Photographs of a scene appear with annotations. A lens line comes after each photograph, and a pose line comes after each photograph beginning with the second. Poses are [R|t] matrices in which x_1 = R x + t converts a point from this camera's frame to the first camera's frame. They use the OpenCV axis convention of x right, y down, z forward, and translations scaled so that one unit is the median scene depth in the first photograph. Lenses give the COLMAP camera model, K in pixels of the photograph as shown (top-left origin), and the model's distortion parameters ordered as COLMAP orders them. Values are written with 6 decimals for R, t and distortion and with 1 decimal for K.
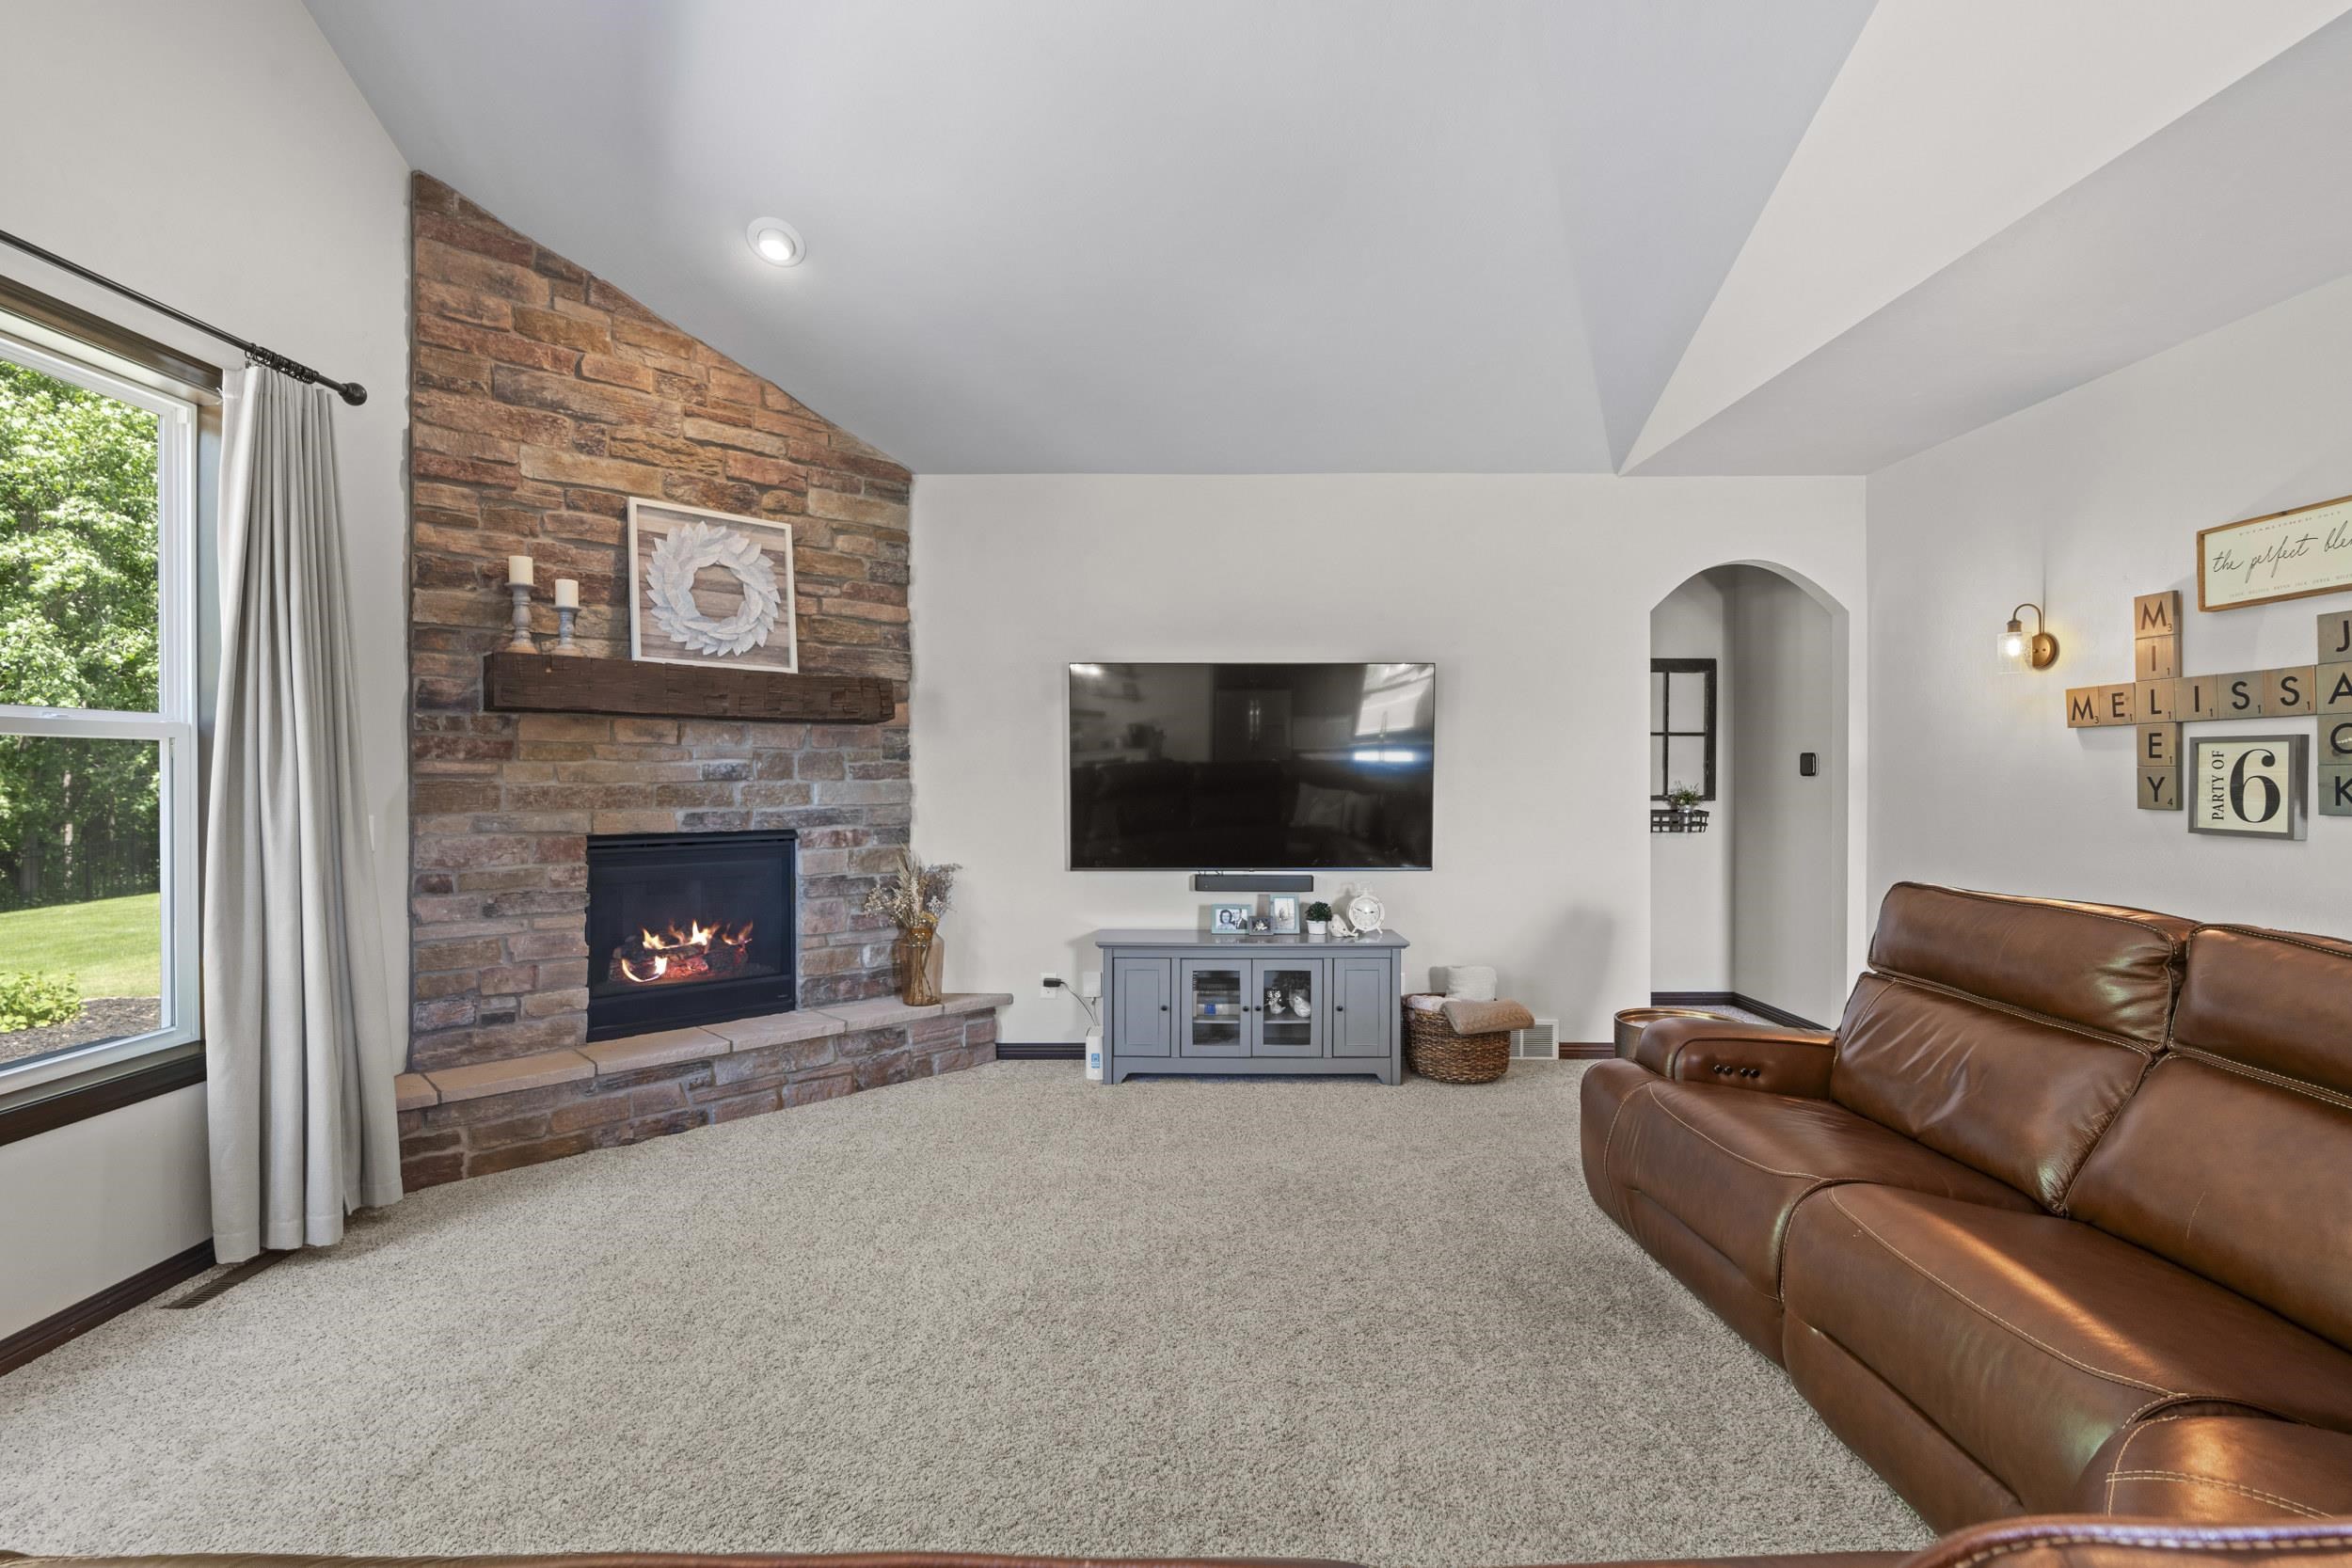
lens RADIAL K [[1056.5, 0, 1151.1], [0, 1056.5, 779.9], [0, 0, 1]] dist [-0.014517, 0.005352]
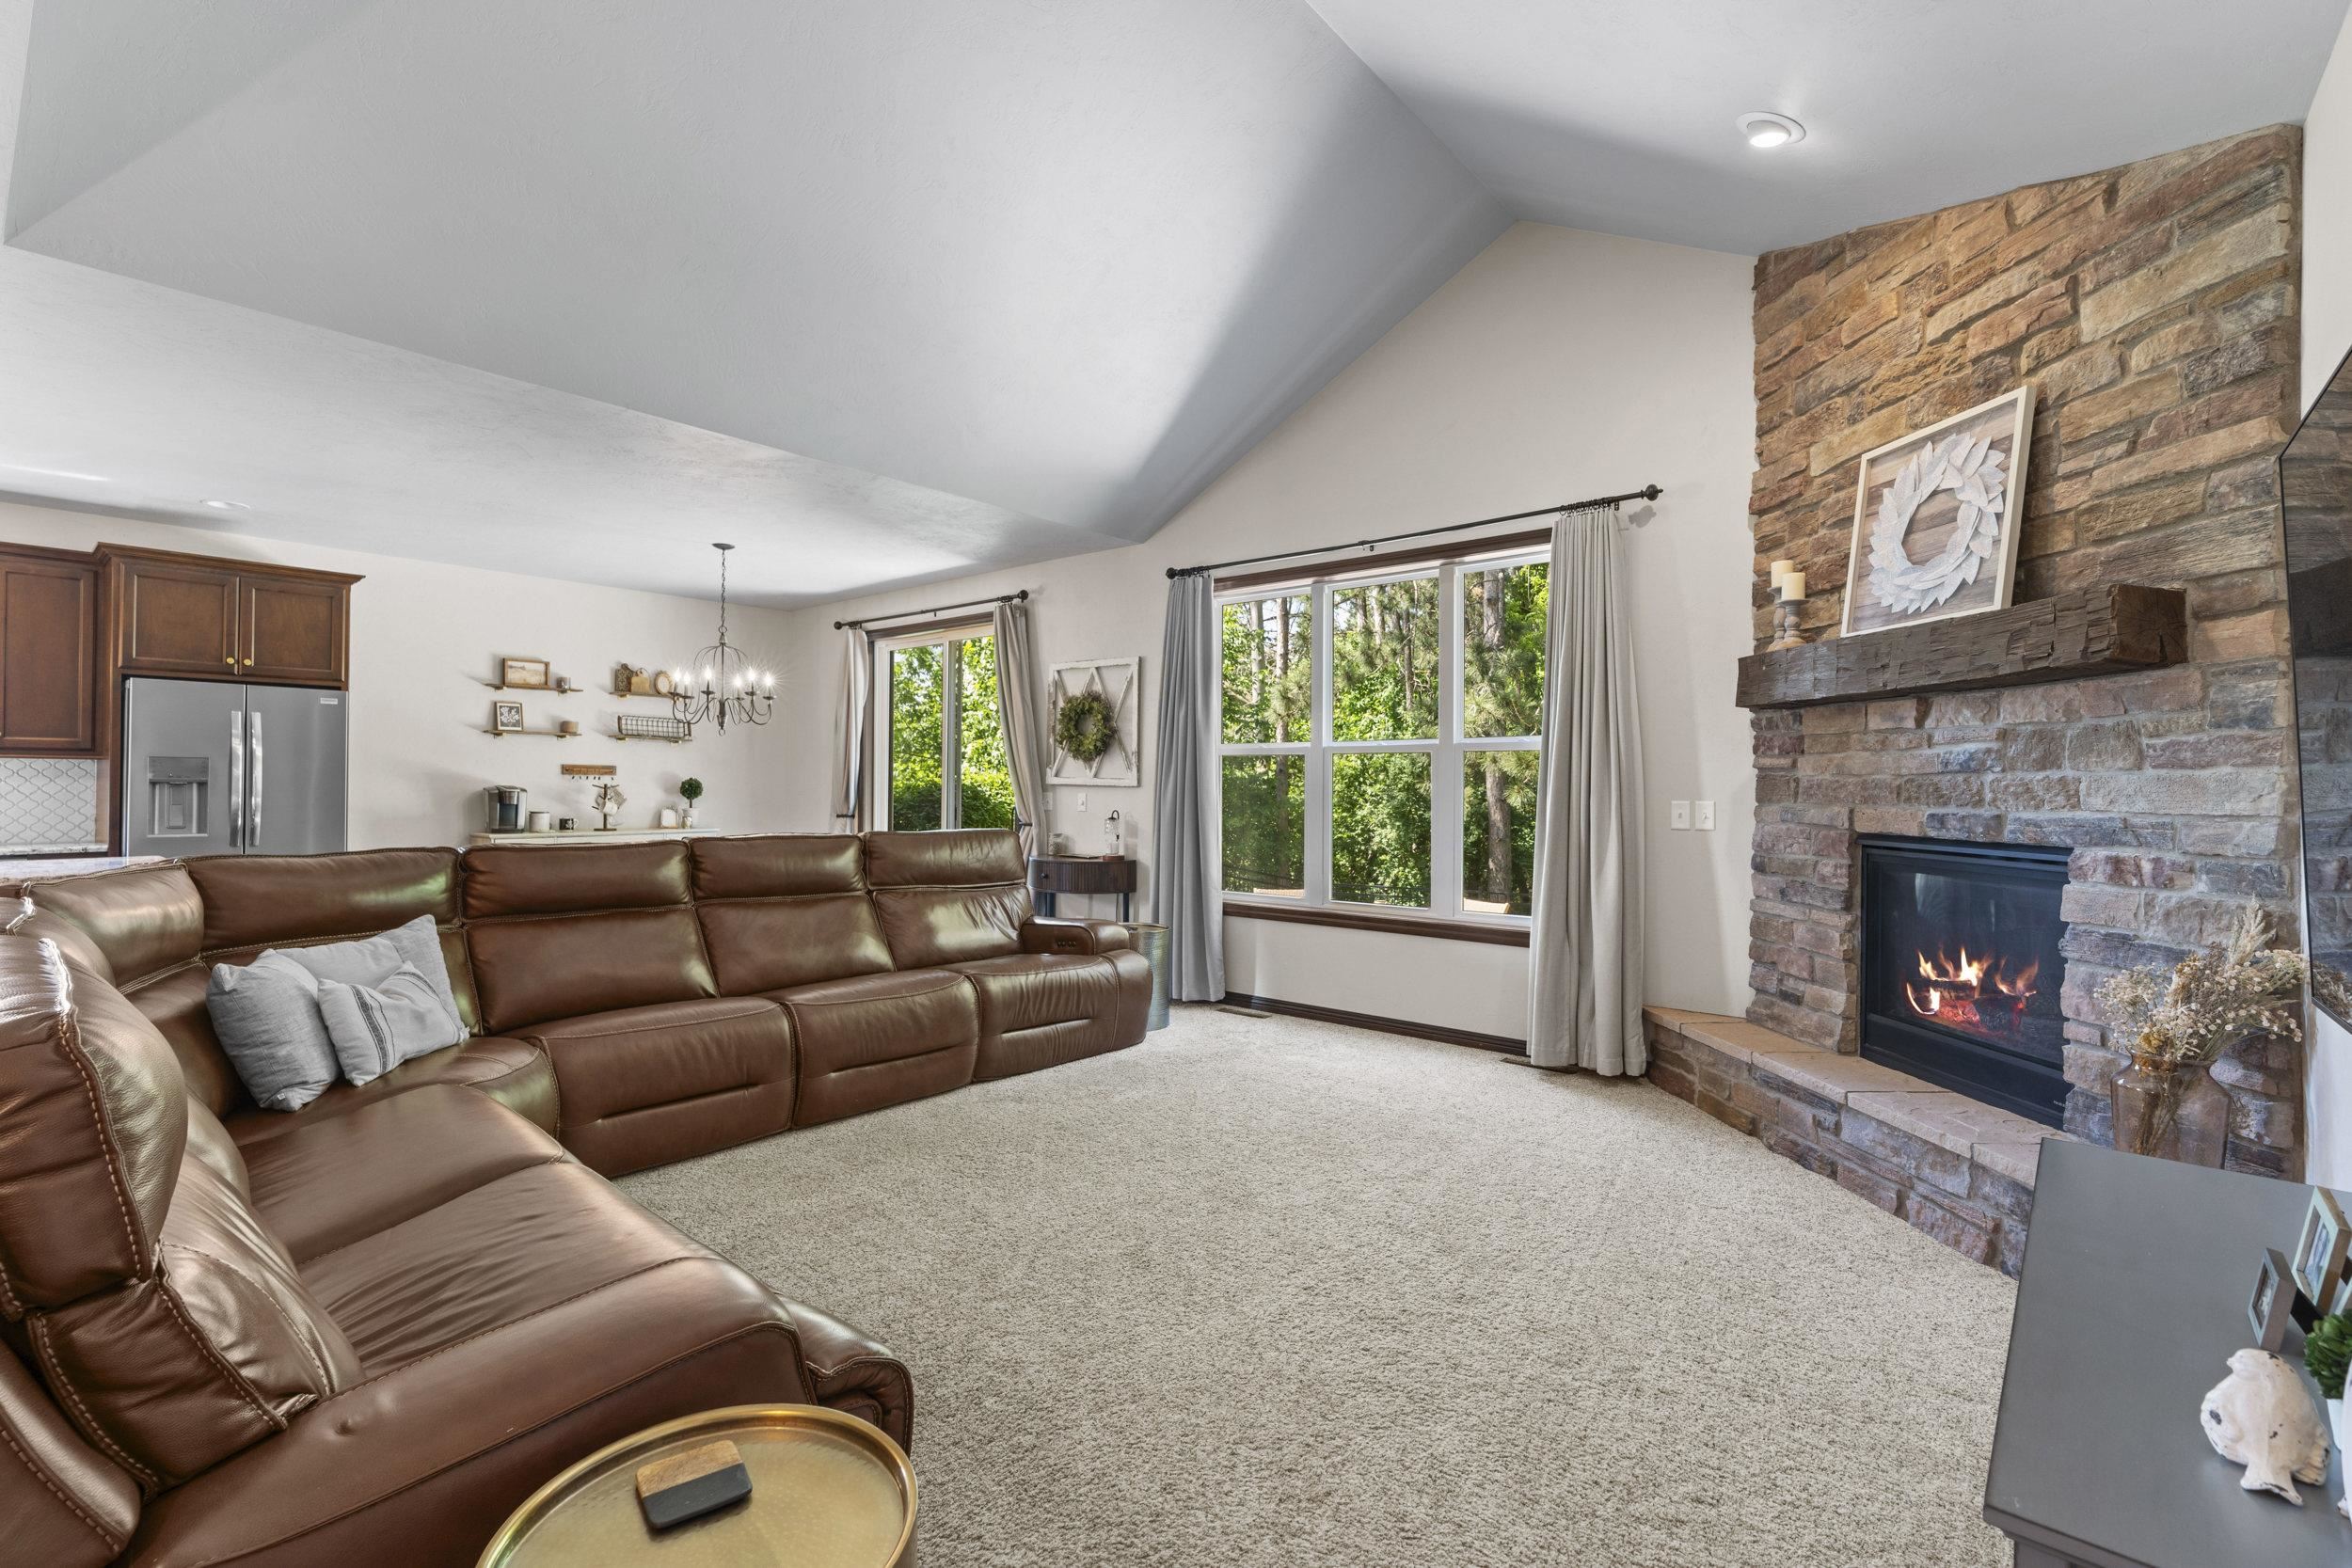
lens RADIAL K [[1056.5, 0, 1152.3], [0, 1056.5, 781.0], [0, 0, 1]] dist [-0.014517, 0.005352]
pose [[-0.649767, -0.006831, -0.760103, 0.549863], [-0.009800, 0.999952, -0.000609, 0.013444], [0.760071, 0.007053, -0.649802, 1.081695]]
